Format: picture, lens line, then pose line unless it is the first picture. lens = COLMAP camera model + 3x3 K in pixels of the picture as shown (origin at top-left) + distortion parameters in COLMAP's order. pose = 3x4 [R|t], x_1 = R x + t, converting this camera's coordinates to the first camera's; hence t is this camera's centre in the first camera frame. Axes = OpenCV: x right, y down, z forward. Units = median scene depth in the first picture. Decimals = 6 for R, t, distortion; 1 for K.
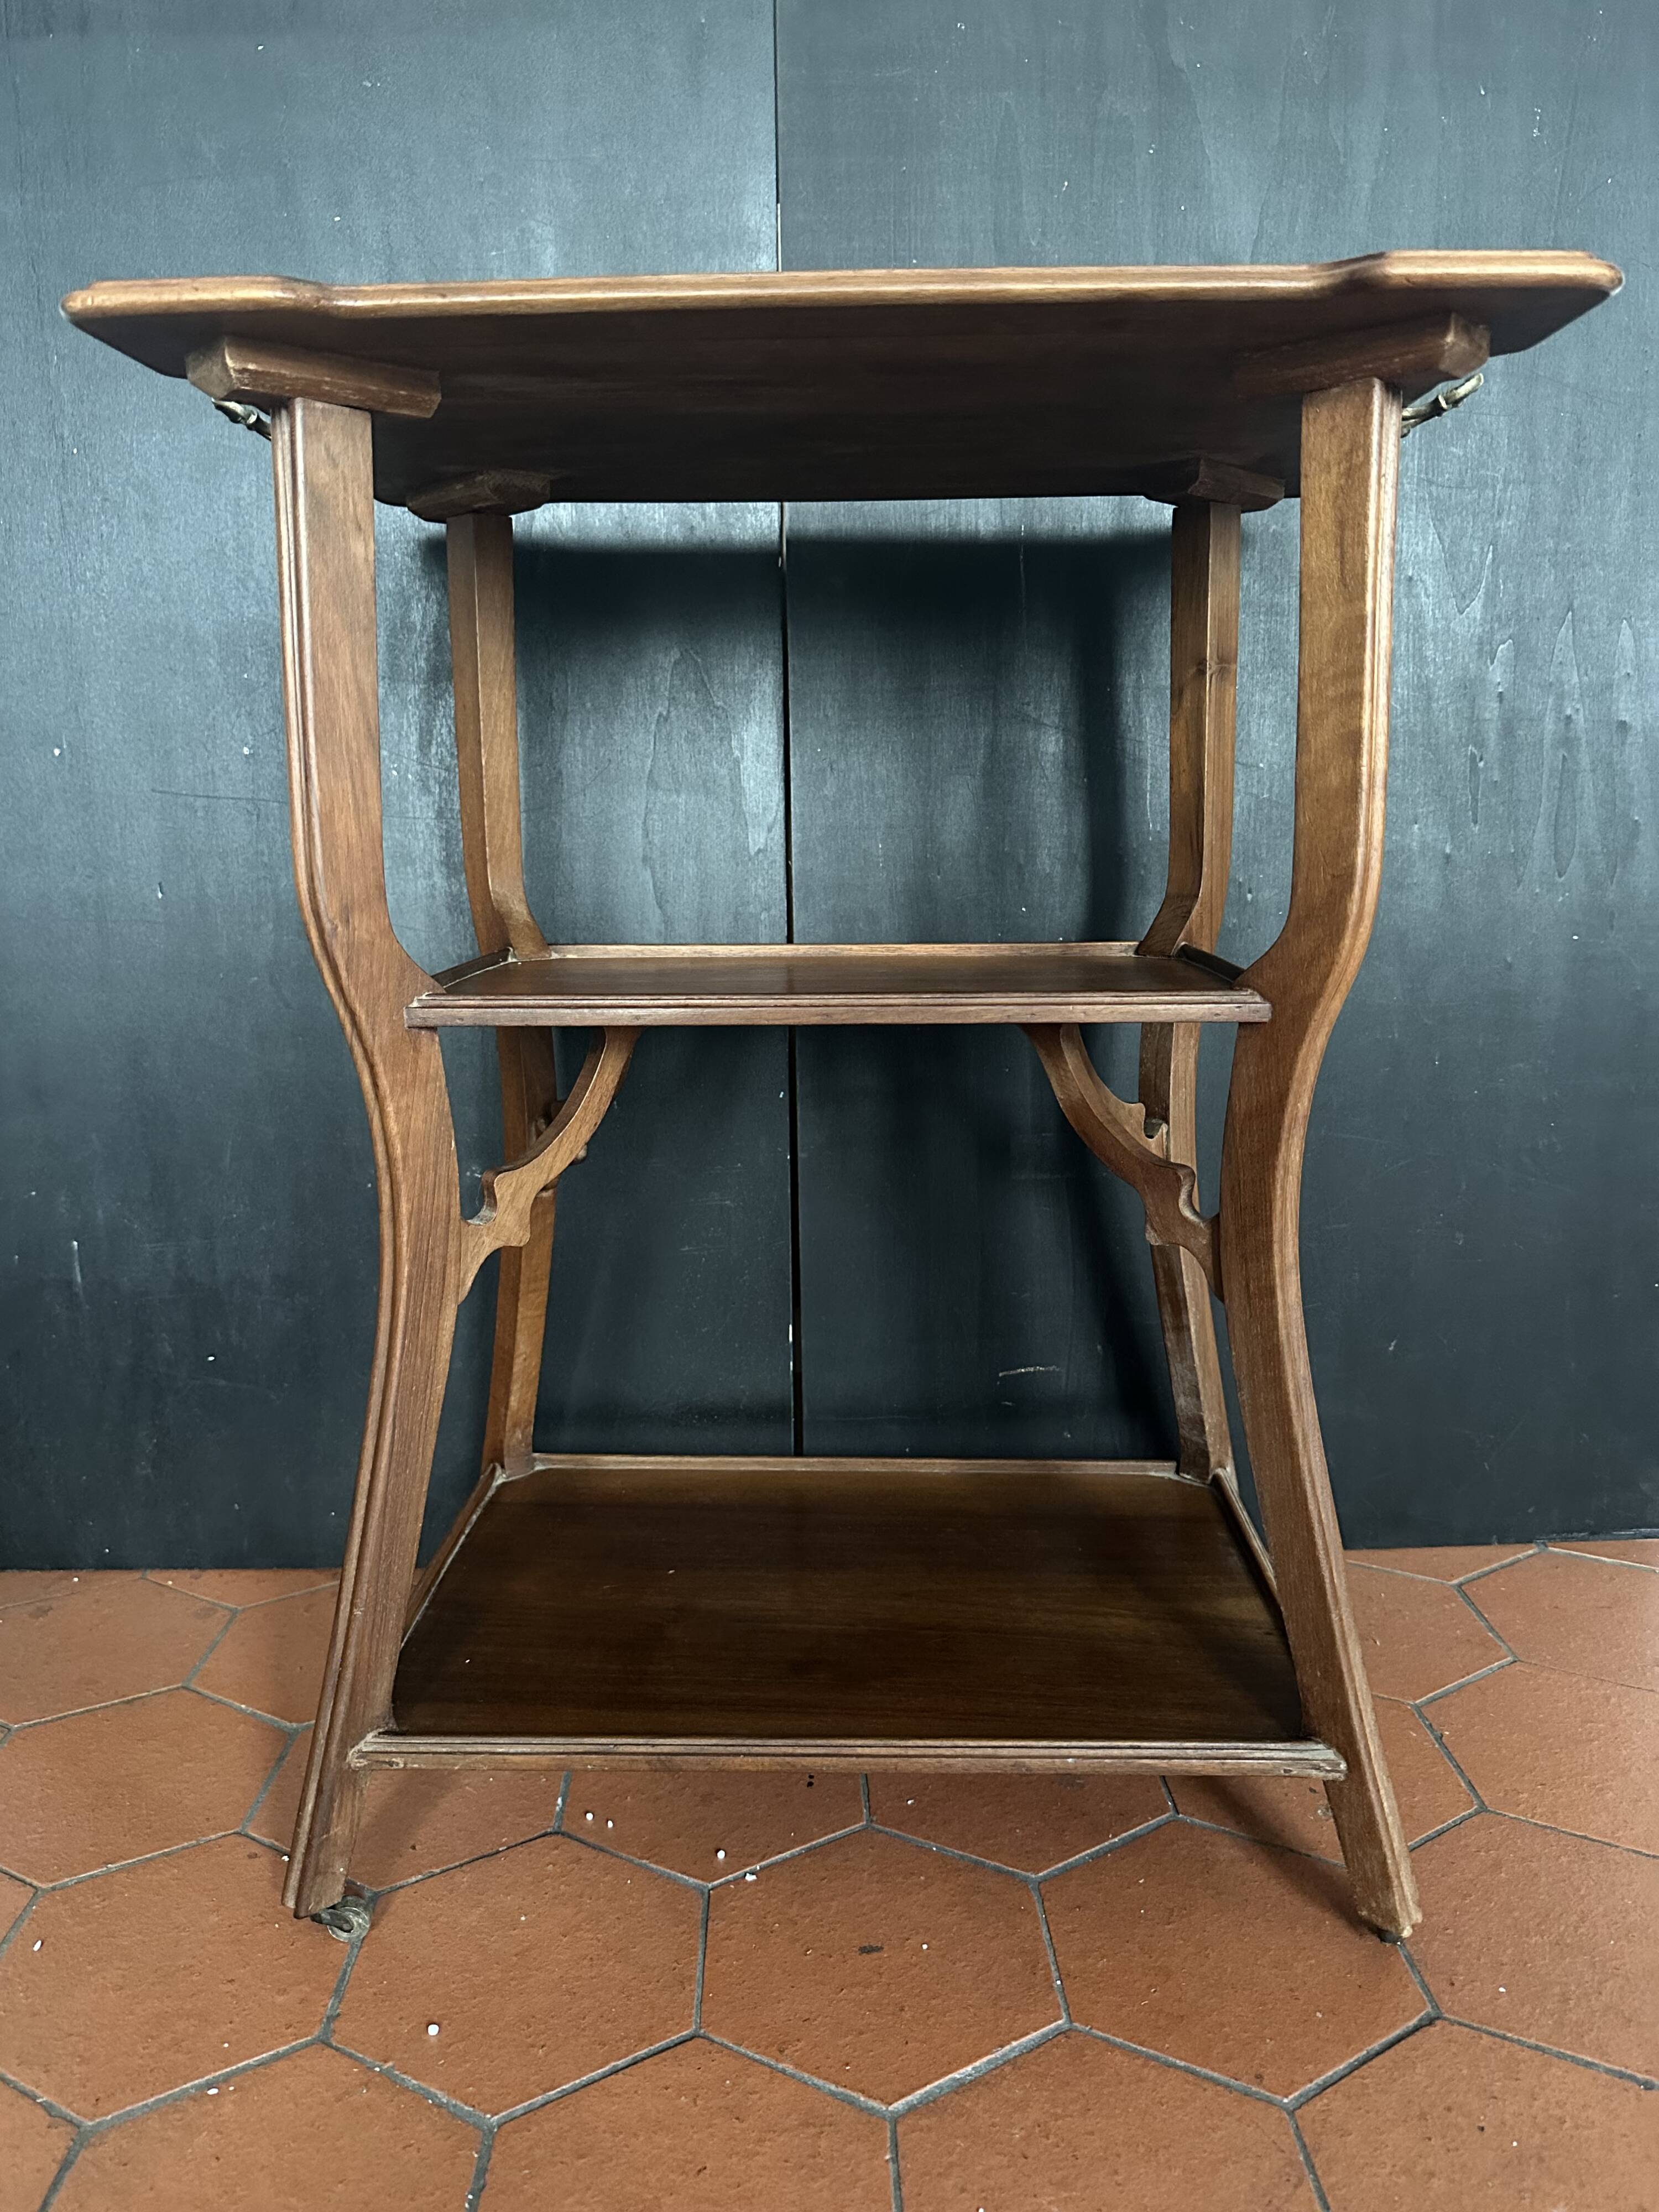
lens RADIAL K [[1568.3, 0, 830.5], [0, 1568.3, 1110.9], [0, 0, 1]] dist [-0.020171, 0.006038]
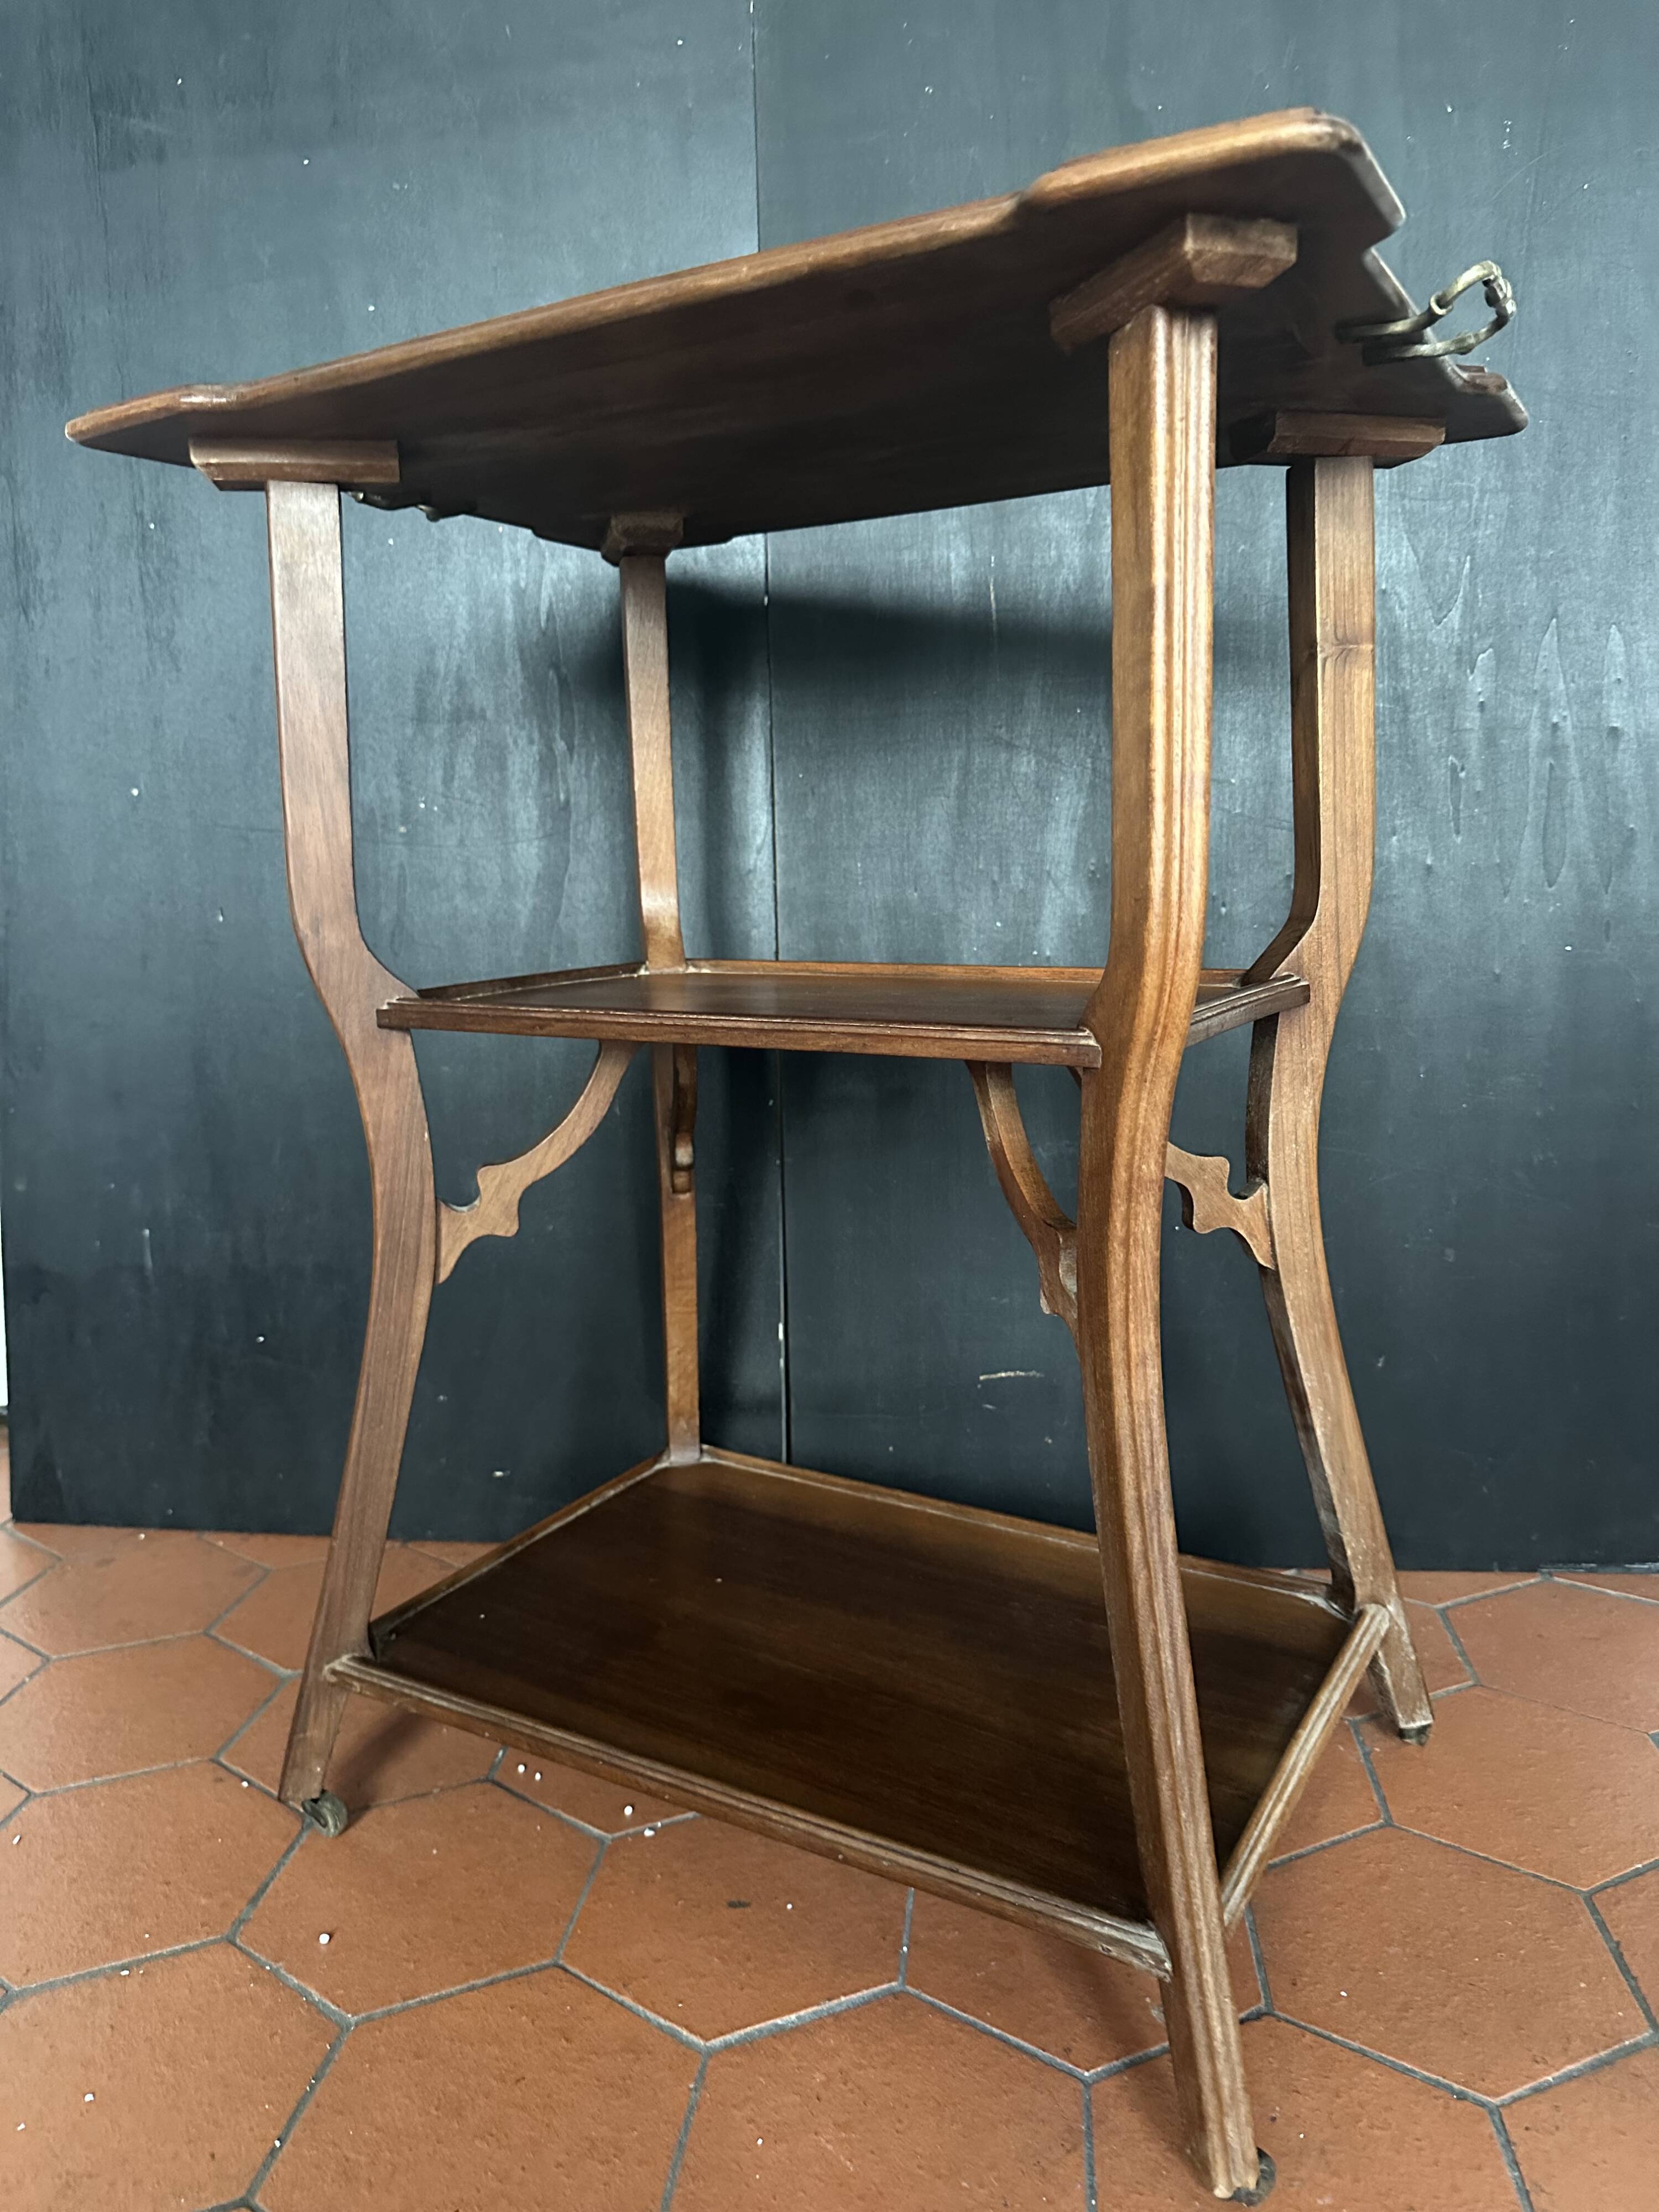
lens RADIAL K [[1568.3, 0, 823.9], [0, 1568.3, 1097.8], [0, 0, 1]] dist [-0.020171, 0.006038]
pose [[0.989245, 0.007664, -0.146069, 0.166105], [-0.011714, 0.999570, -0.026892, 0.014983], [0.145800, 0.028313, 0.988909, -0.034834]]
